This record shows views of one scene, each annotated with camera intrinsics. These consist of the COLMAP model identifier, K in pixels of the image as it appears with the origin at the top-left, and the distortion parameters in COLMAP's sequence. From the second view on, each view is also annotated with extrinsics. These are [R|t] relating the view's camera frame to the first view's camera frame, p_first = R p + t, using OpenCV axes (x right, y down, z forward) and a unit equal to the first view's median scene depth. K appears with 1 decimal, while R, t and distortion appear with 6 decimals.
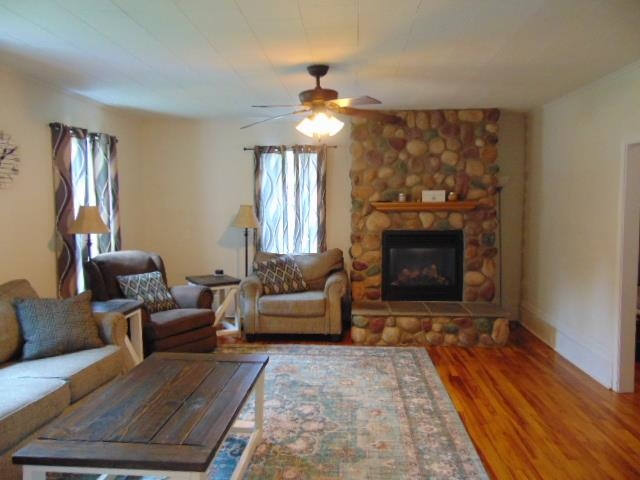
lens RADIAL K [[478.6, 0, 320.0], [0, 478.6, 240.0], [0, 0, 1]] dist [-0.033486, 0.070475]
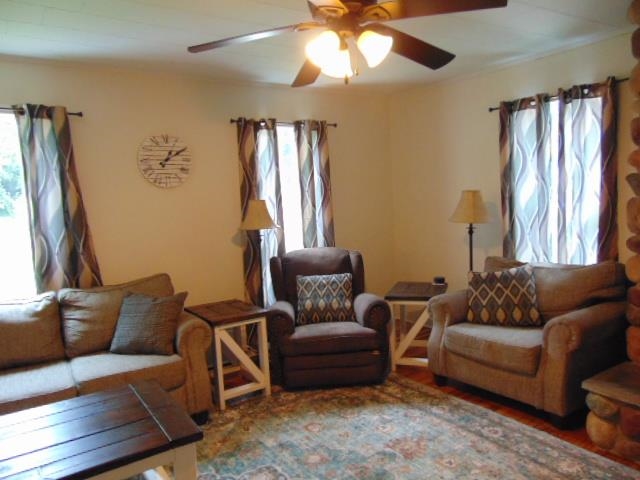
lens RADIAL K [[478.6, 0, 320.0], [0, 478.6, 240.0], [0, 0, 1]] dist [-0.033486, 0.070475]
pose [[0.619498, 0.040406, -0.783958, 0.297697], [-0.013824, 0.999081, 0.040570, -0.027975], [0.784877, -0.014295, 0.619487, 0.437562]]
